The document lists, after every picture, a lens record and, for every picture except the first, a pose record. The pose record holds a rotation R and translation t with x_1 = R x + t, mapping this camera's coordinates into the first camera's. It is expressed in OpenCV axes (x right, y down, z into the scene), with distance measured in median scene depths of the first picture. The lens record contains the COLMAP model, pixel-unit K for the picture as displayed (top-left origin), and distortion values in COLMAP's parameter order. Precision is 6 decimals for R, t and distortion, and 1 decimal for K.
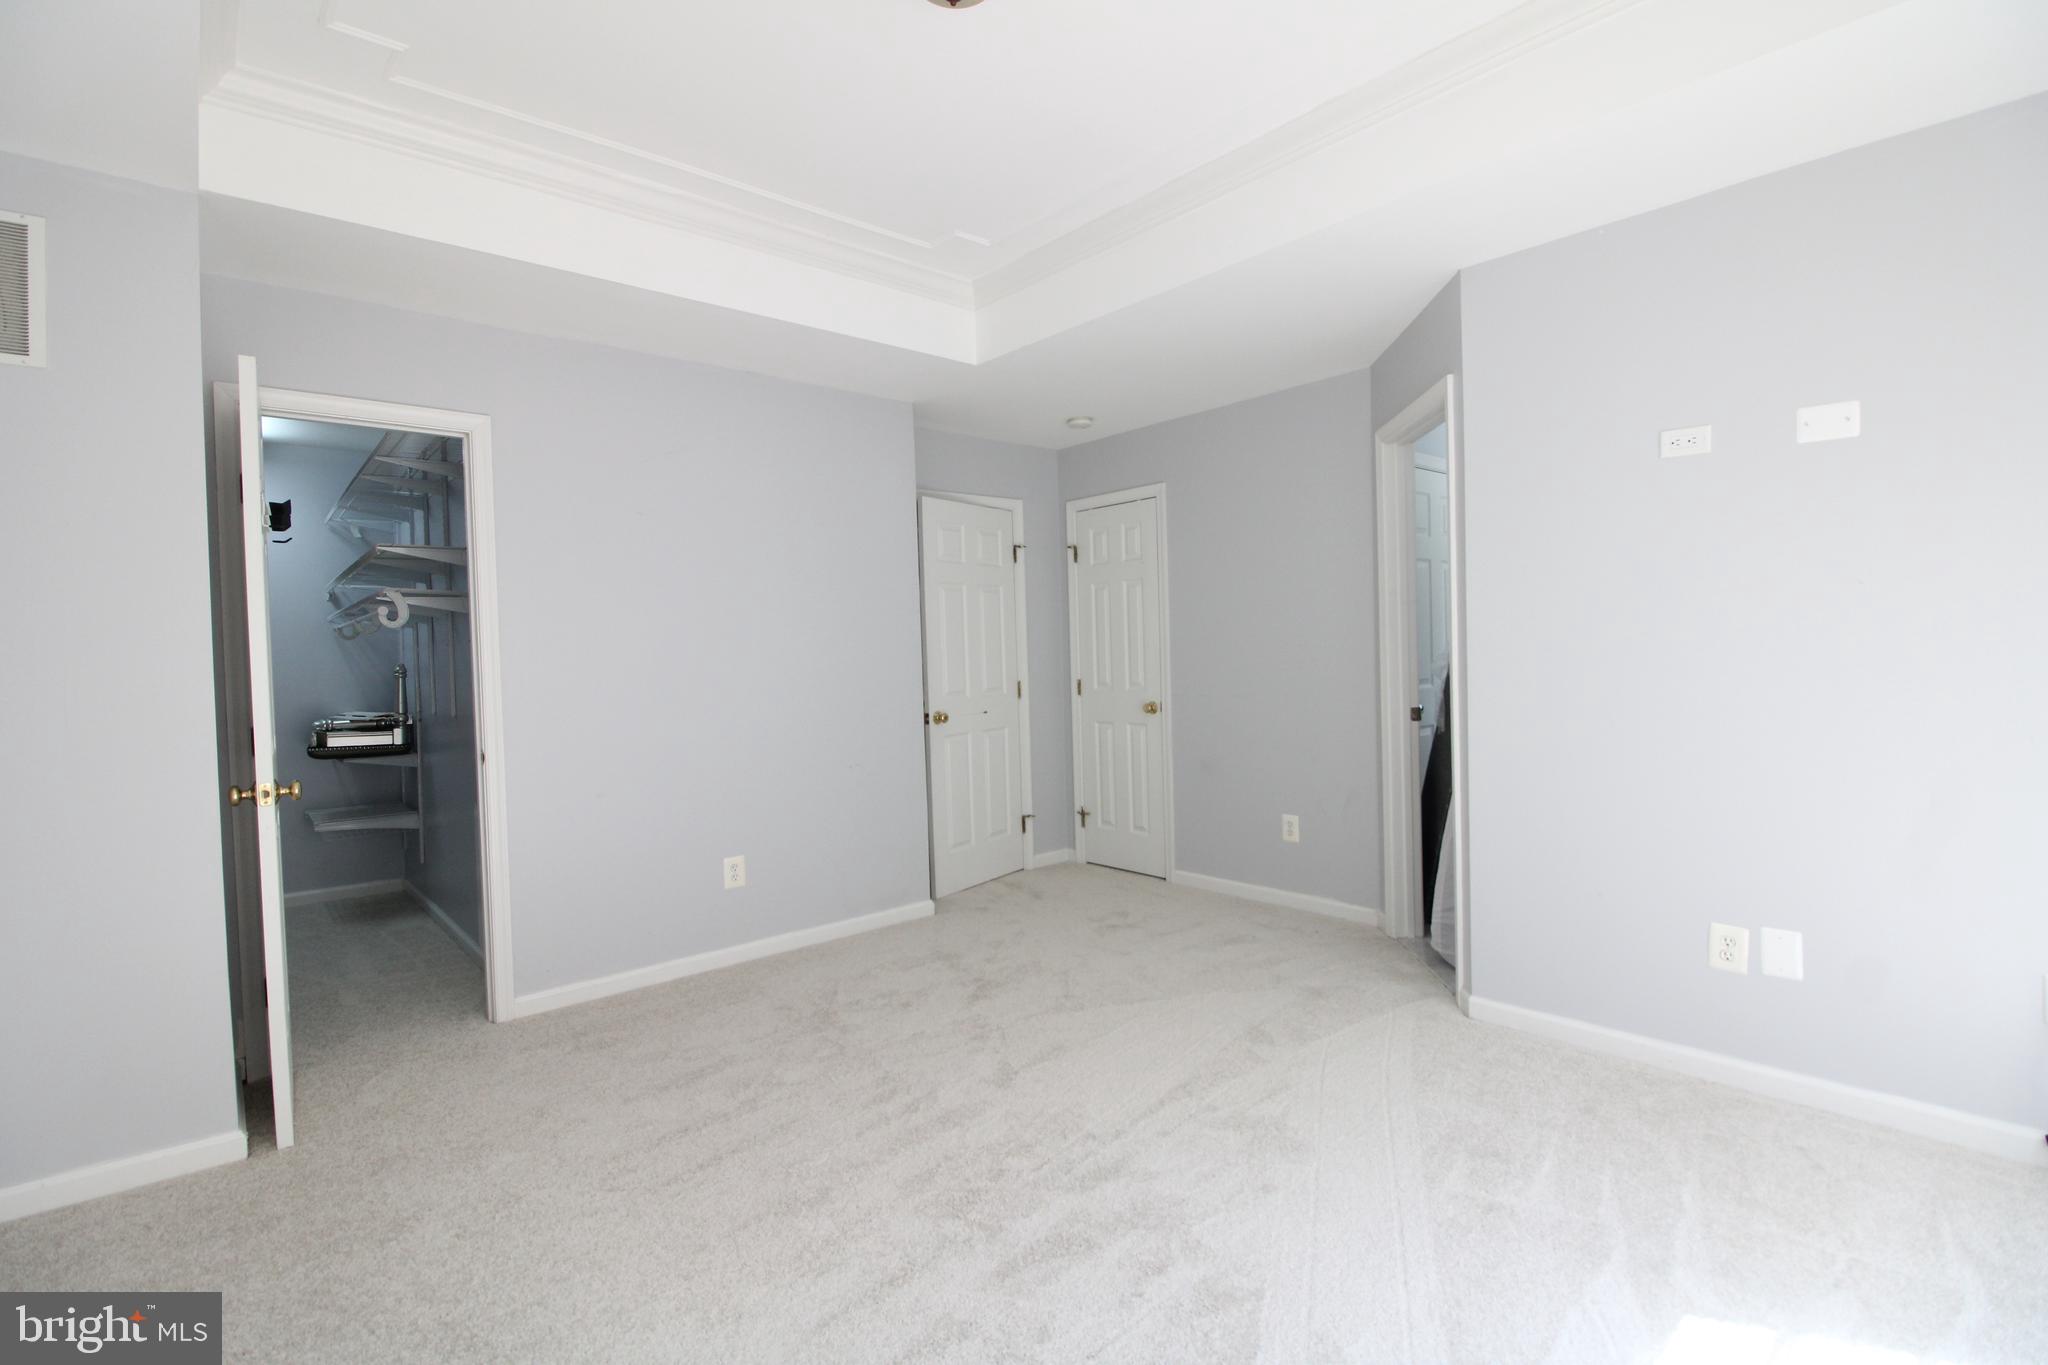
lens RADIAL K [[948.4, 0, 1030.9], [0, 948.4, 668.1], [0, 0, 1]] dist [0.004413, -0.018125]
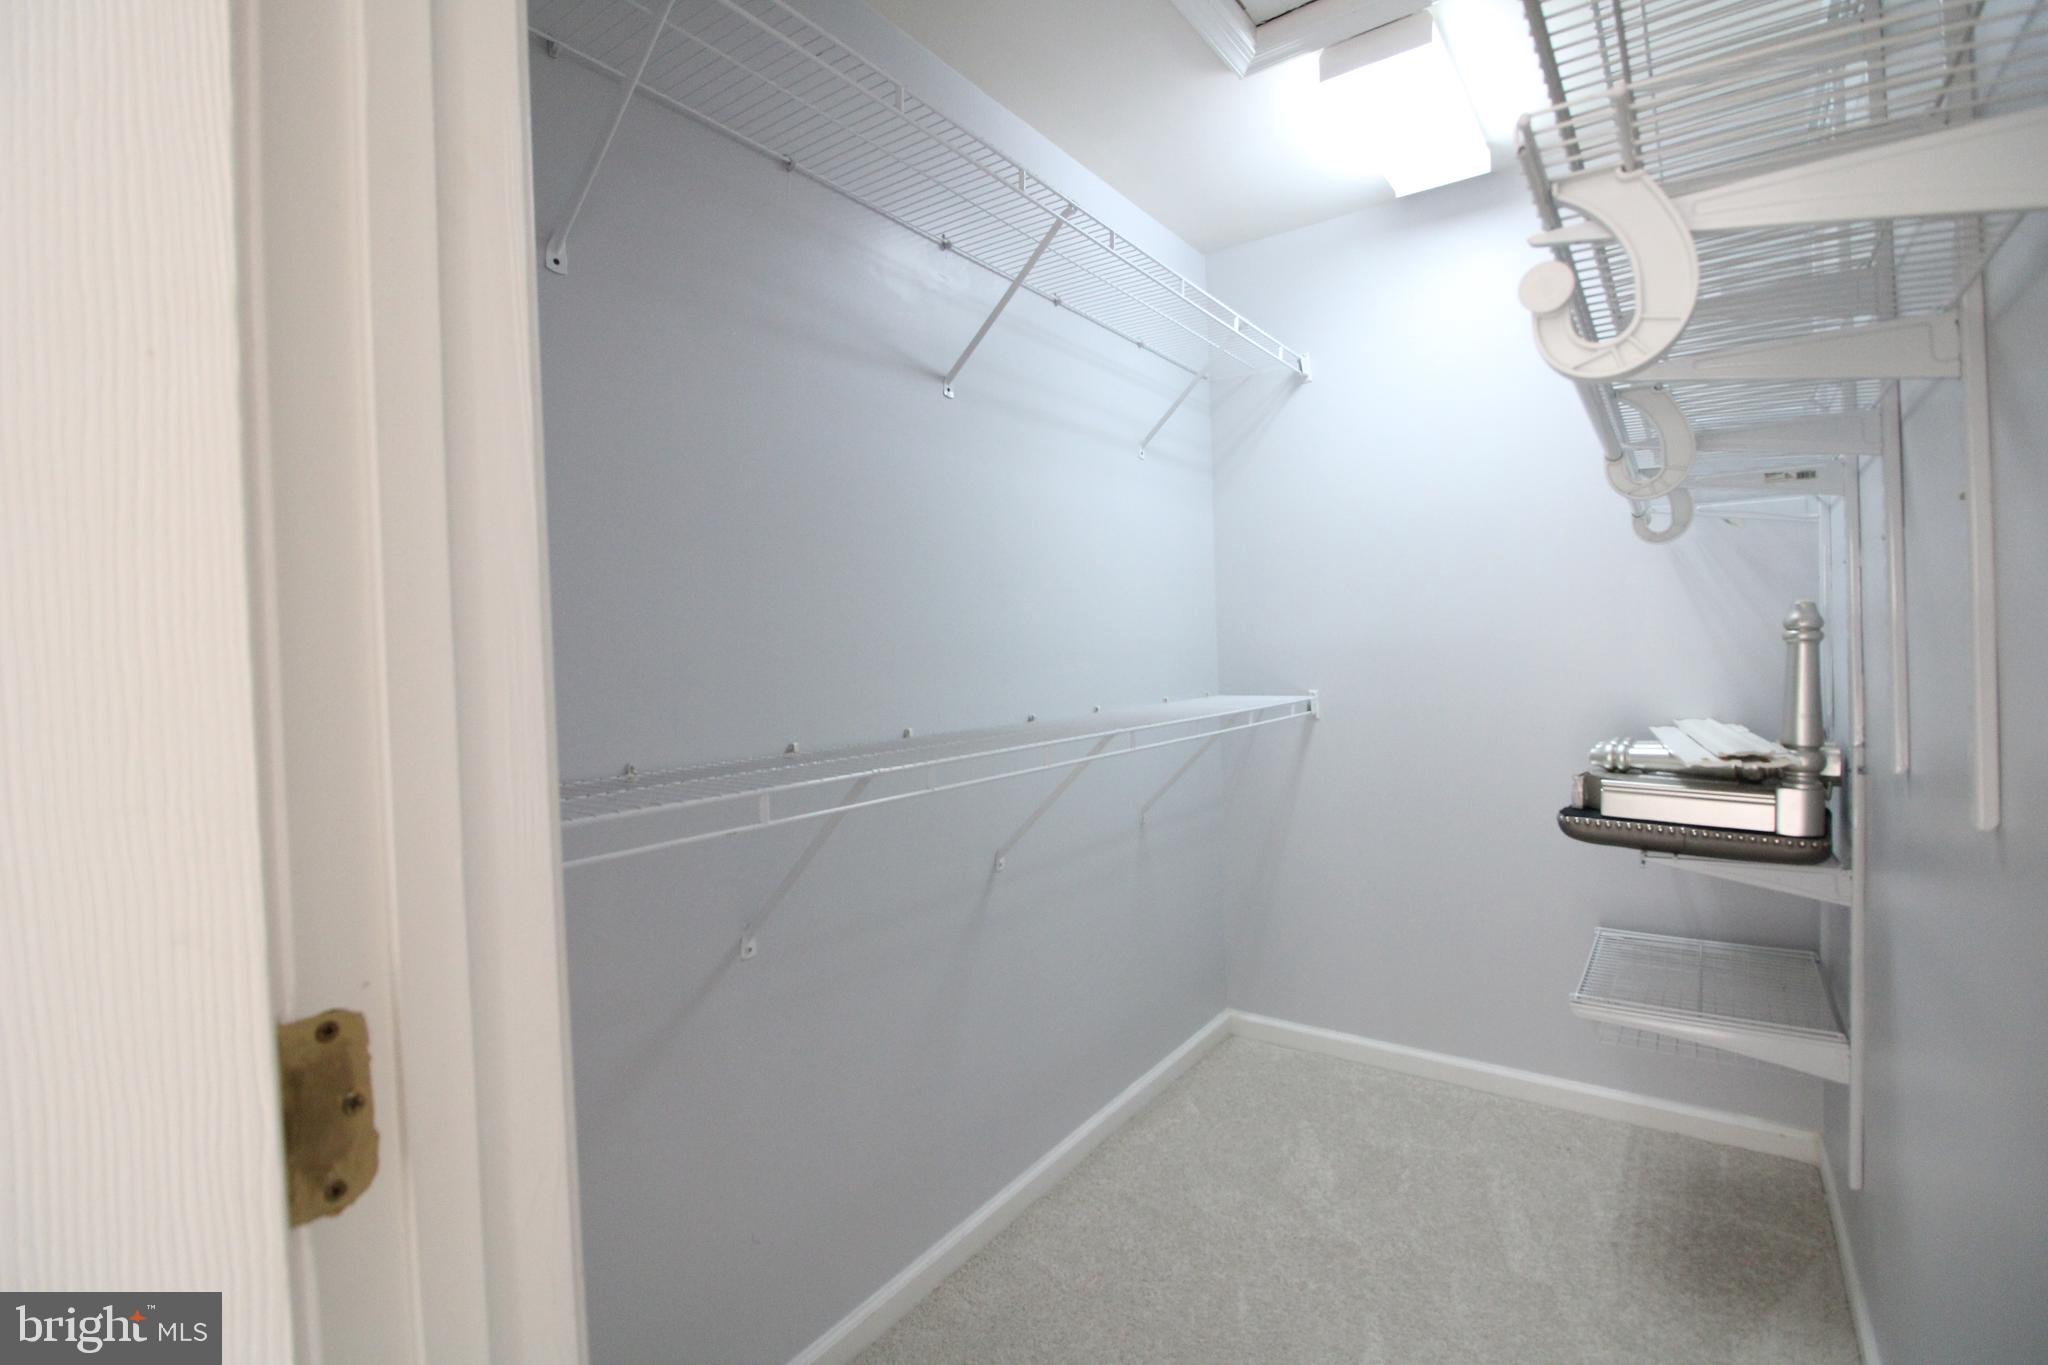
lens RADIAL K [[948.4, 0, 1030.9], [0, 948.4, 668.1], [0, 0, 1]] dist [0.004413, -0.018125]
pose [[0.233942, 0.035497, -0.971602, -0.394896], [0.008404, 0.999222, 0.038530, 0.003279], [0.972214, -0.017179, 0.233462, 0.642789]]
